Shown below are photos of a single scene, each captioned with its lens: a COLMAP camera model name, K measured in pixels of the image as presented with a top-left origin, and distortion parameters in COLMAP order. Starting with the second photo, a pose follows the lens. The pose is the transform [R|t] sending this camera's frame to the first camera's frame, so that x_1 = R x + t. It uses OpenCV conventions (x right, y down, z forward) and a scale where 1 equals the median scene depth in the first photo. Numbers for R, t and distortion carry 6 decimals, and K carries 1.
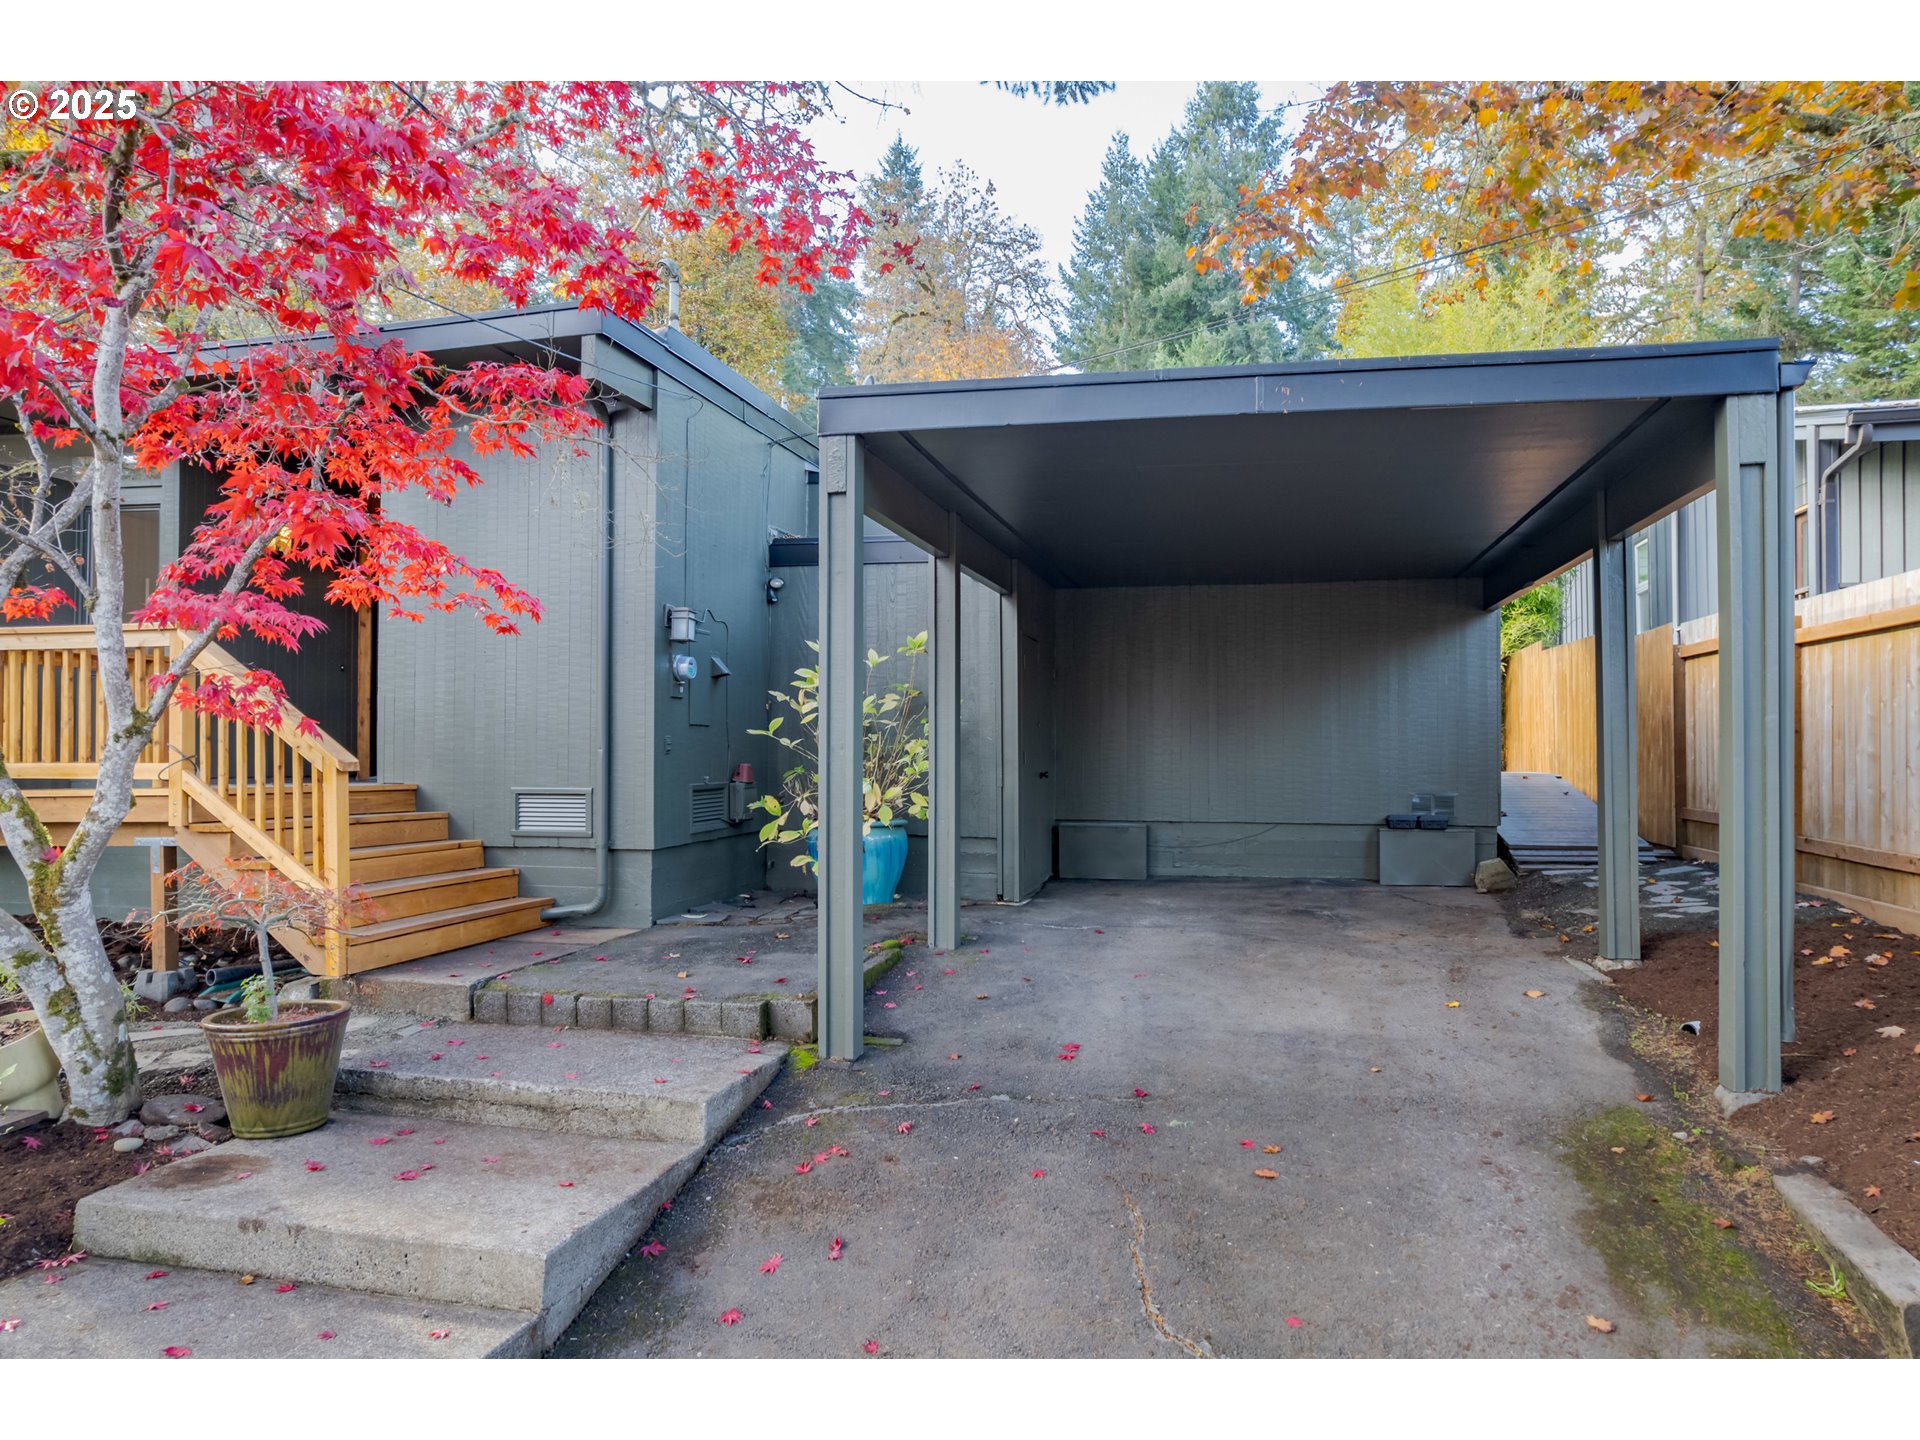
lens RADIAL K [[1244.7, 0, 969.5], [0, 1244.7, 737.5], [0, 0, 1]] dist [-0.081960, 0.081213]
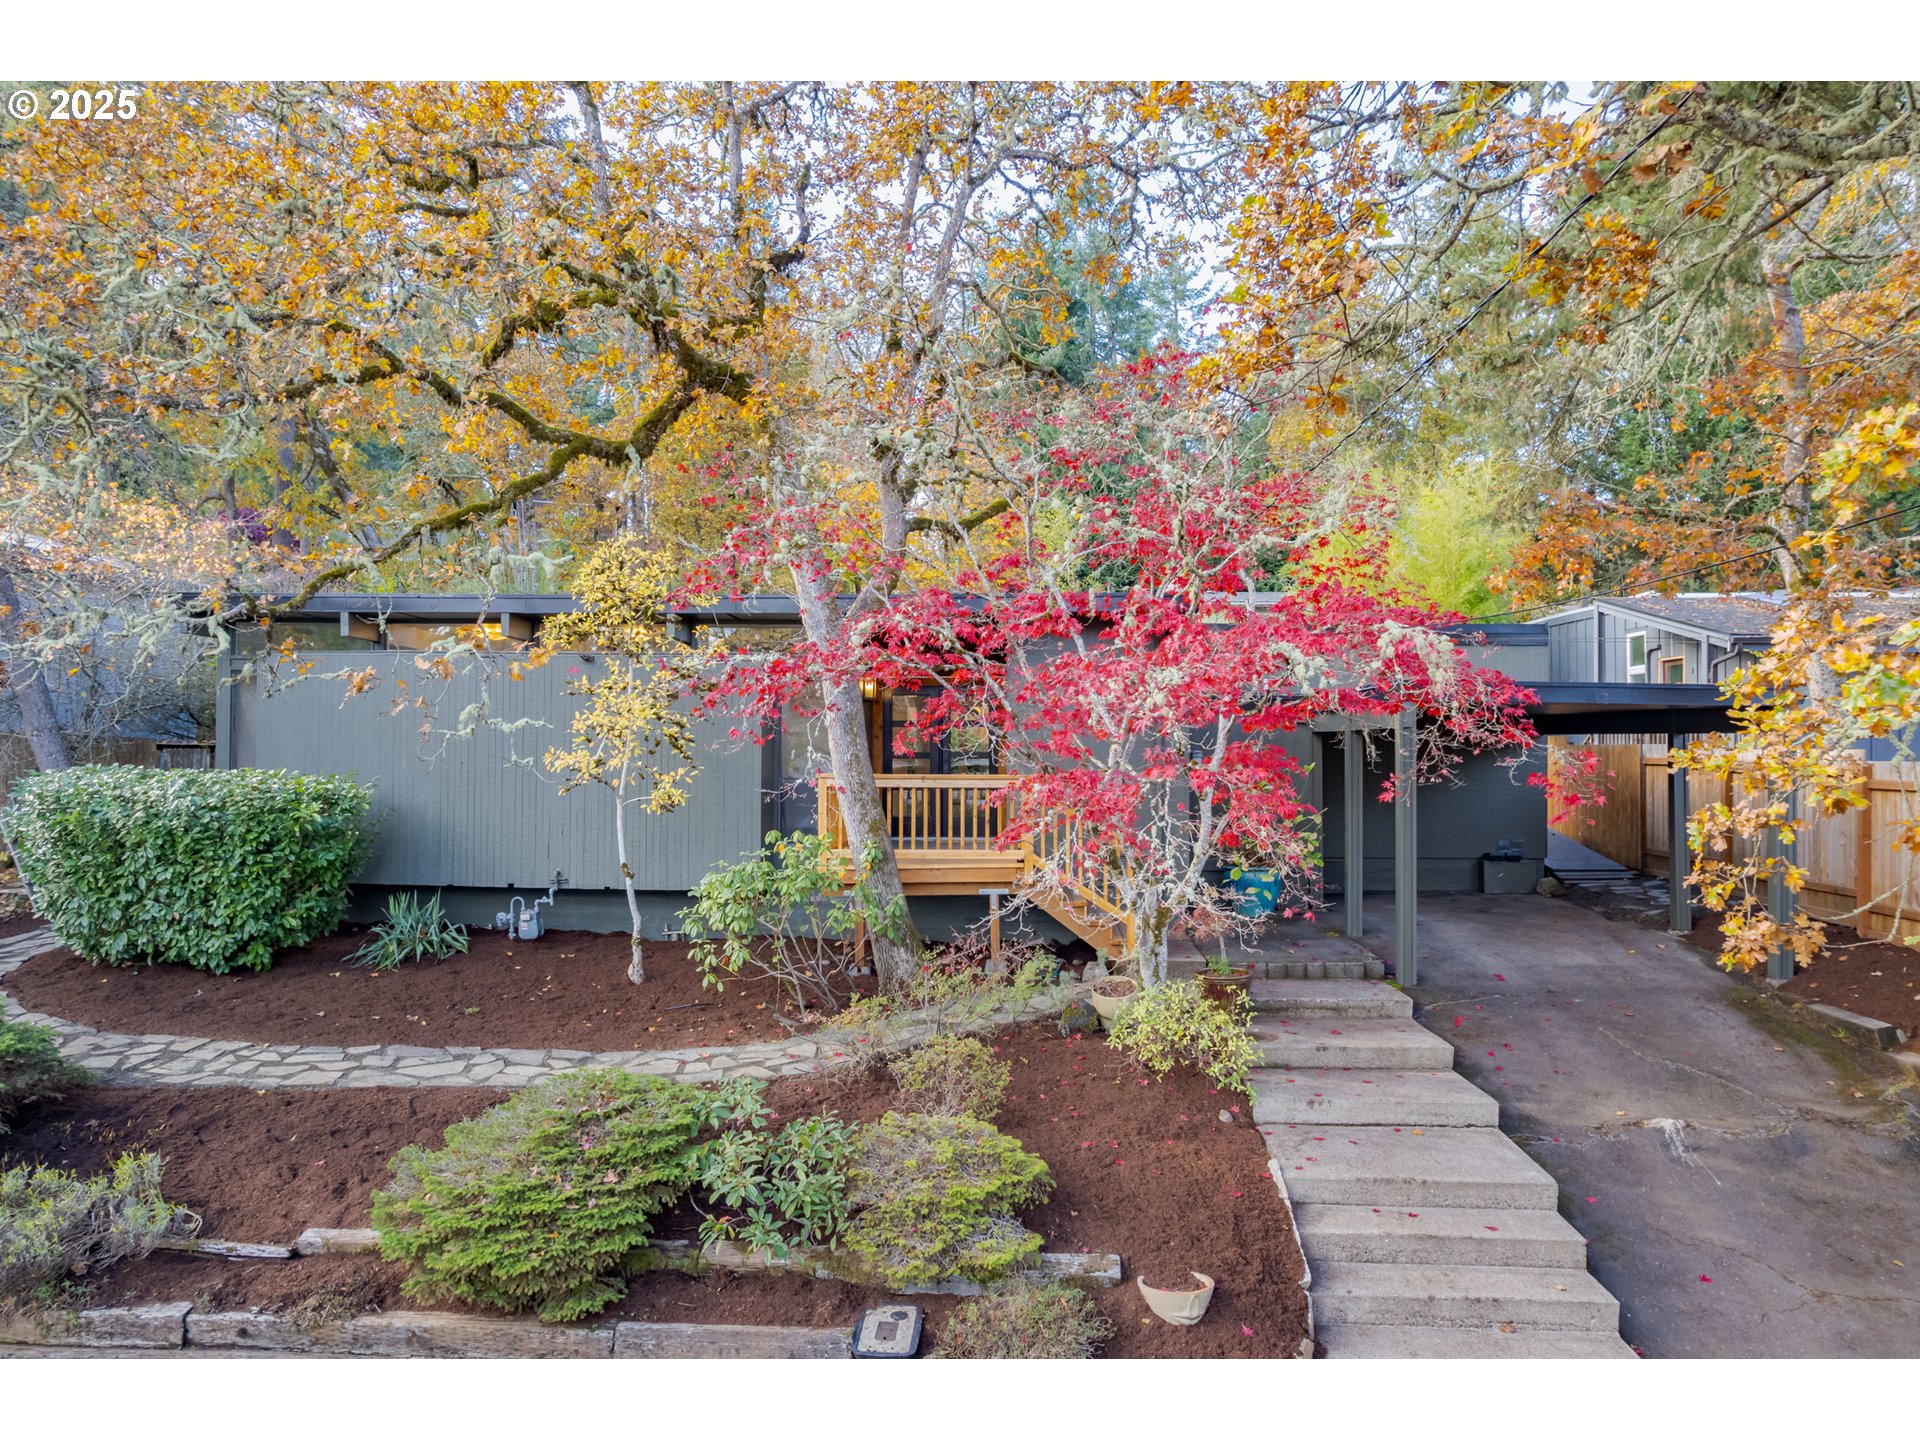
lens RADIAL K [[1244.7, 0, 969.5], [0, 1244.7, 737.5], [0, 0, 1]] dist [-0.081960, 0.081213]
pose [[0.979311, 0.007307, 0.202229, -0.734223], [-0.008521, 0.999951, 0.005134, -0.103194], [-0.202182, -0.006751, 0.979325, -0.547797]]
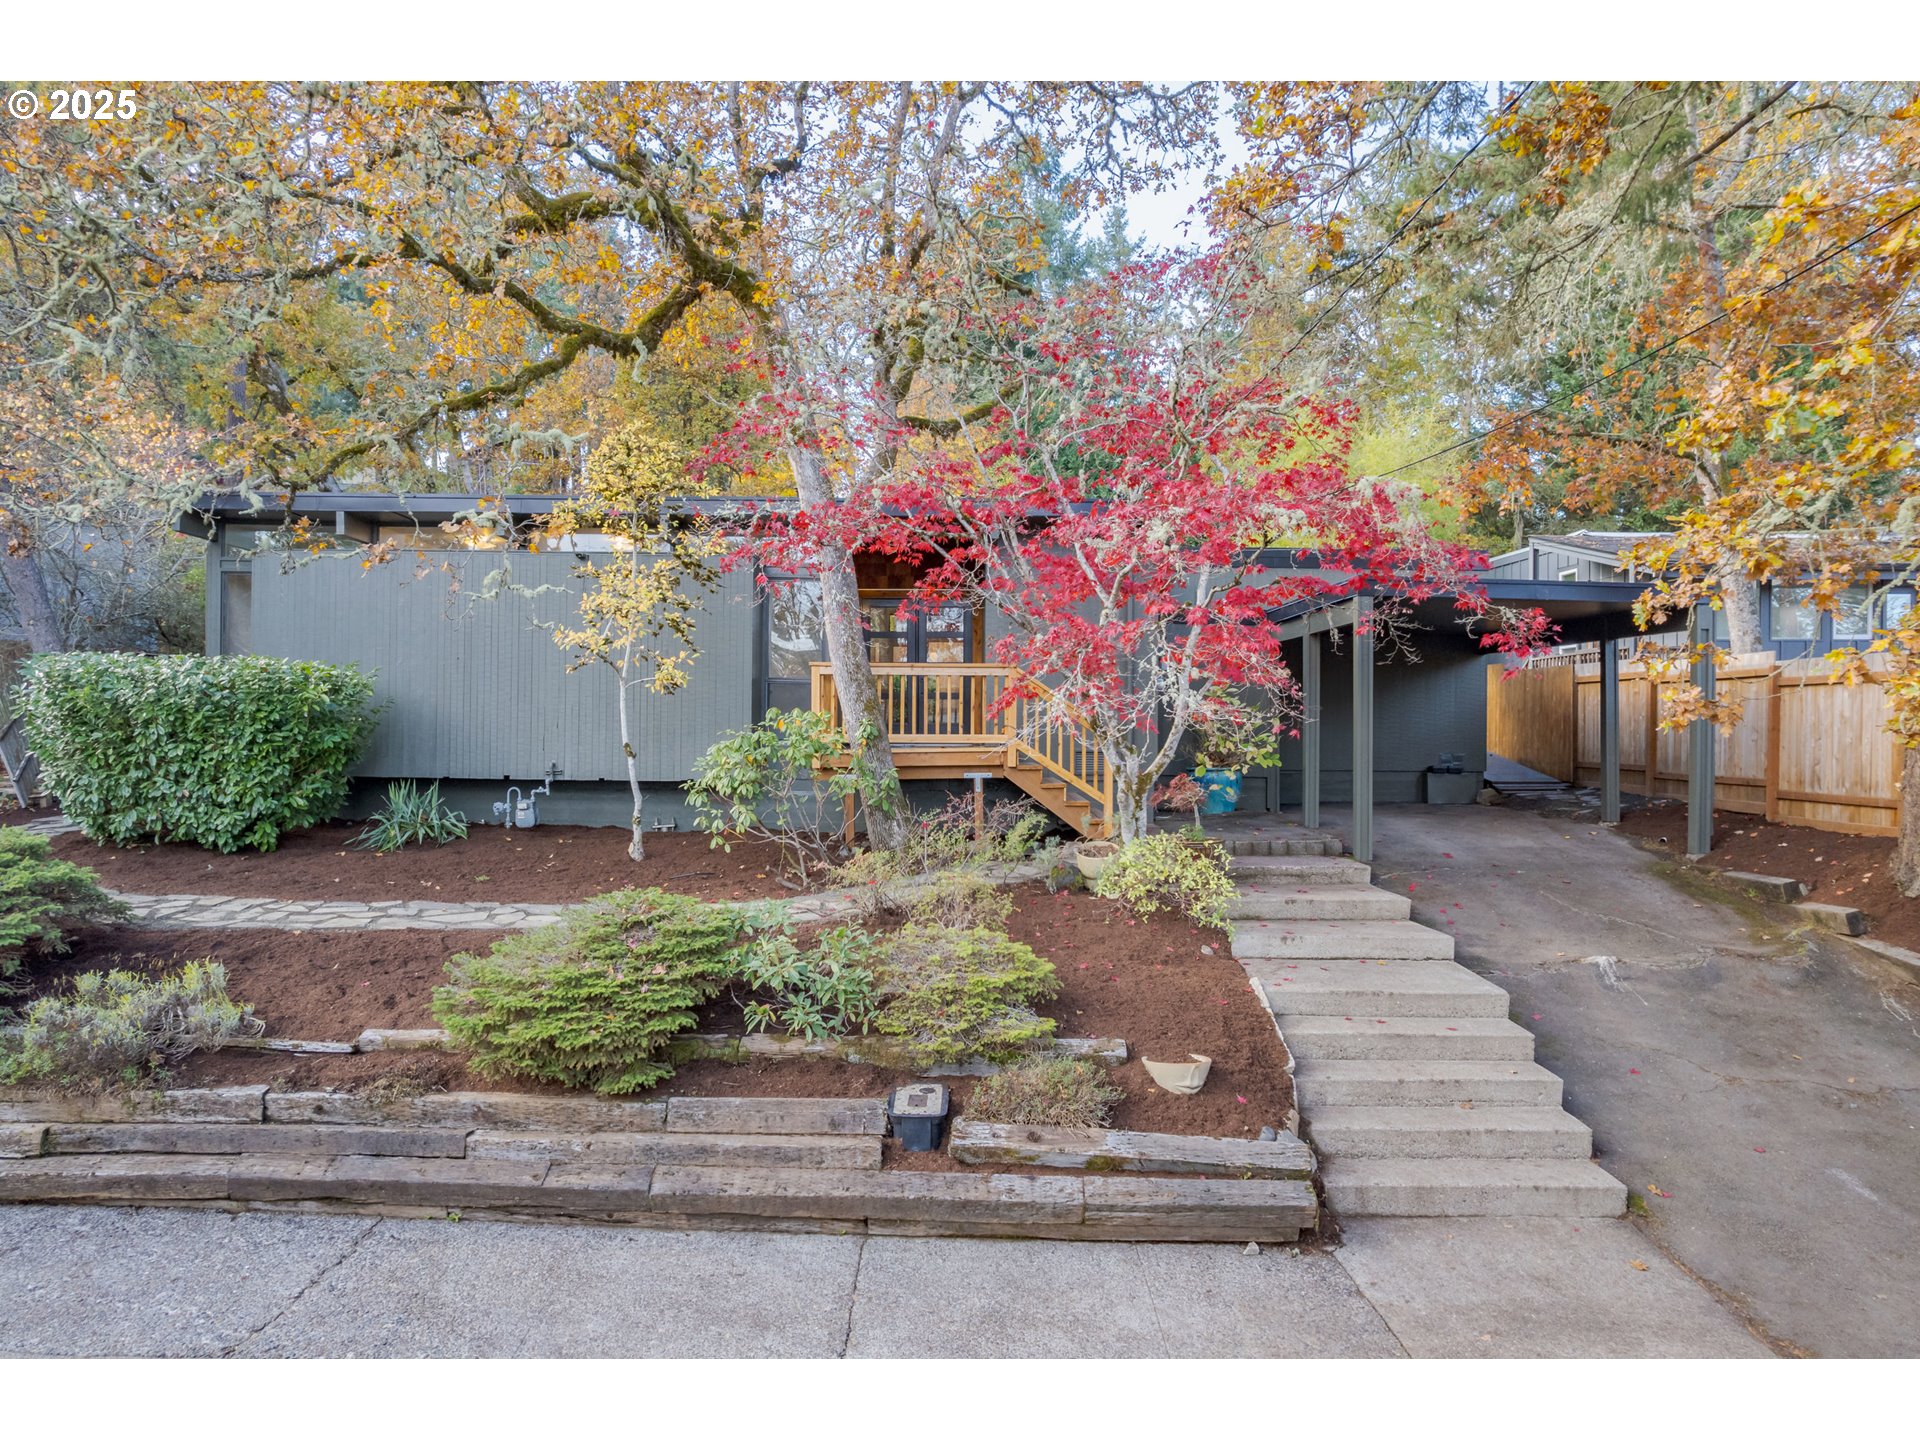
lens RADIAL K [[1244.7, 0, 969.5], [0, 1244.7, 737.5], [0, 0, 1]] dist [-0.081960, 0.081213]
pose [[0.967600, 0.006725, 0.252397, -0.799164], [-0.012227, 0.999720, 0.020236, -0.007606], [-0.252191, -0.022666, 0.967412, -0.604202]]
